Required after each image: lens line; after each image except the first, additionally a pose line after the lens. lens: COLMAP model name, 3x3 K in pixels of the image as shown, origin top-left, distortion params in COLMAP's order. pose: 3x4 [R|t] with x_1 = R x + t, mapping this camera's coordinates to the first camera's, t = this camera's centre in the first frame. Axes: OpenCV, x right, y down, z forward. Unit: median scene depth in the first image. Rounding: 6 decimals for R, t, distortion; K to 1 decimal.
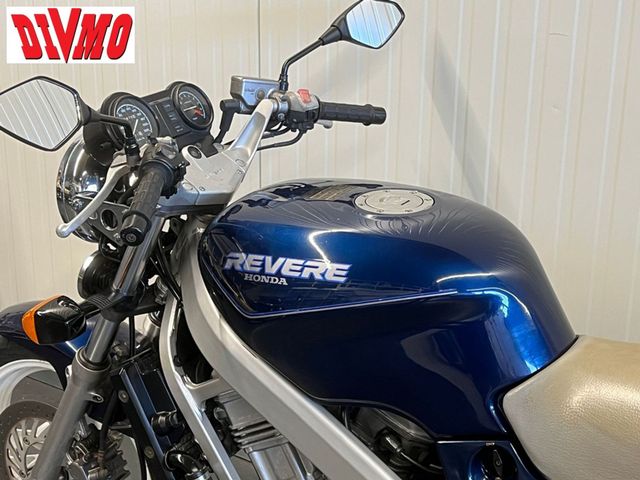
lens RADIAL K [[1168.7, 0, 323.9], [0, 1168.7, 241.5], [0, 0, 1]] dist [0.161529, 0.000000]
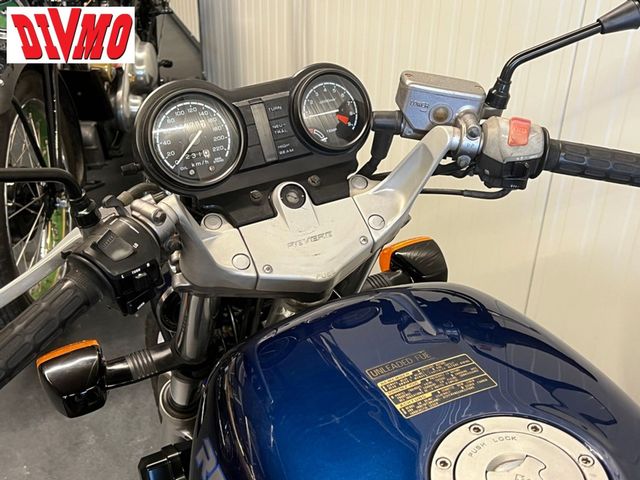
lens RADIAL K [[836.9, 0, 316.6], [0, 836.9, 236.1], [0, 0, 1]] dist [0.084616, 0.000000]
pose [[0.836198, 0.292730, -0.463770, 0.103021], [-0.176334, 0.944239, 0.278063, -0.172314], [0.519307, -0.150737, 0.841189, 0.615198]]
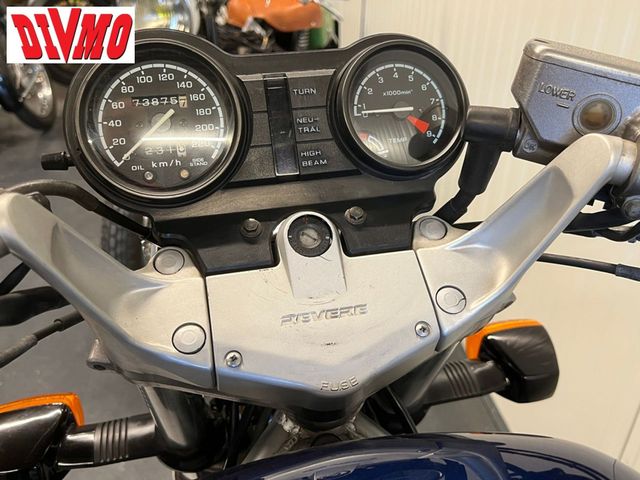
lens RADIAL K [[576.9, 0, 319.7], [0, 576.9, 239.6], [0, 0, 1]] dist [0.017031, -0.049295]
pose [[0.672027, 0.357010, -0.648786, 0.005595], [-0.242029, 0.933890, 0.263196, -0.117028], [0.699858, -0.019849, 0.714006, 0.844657]]
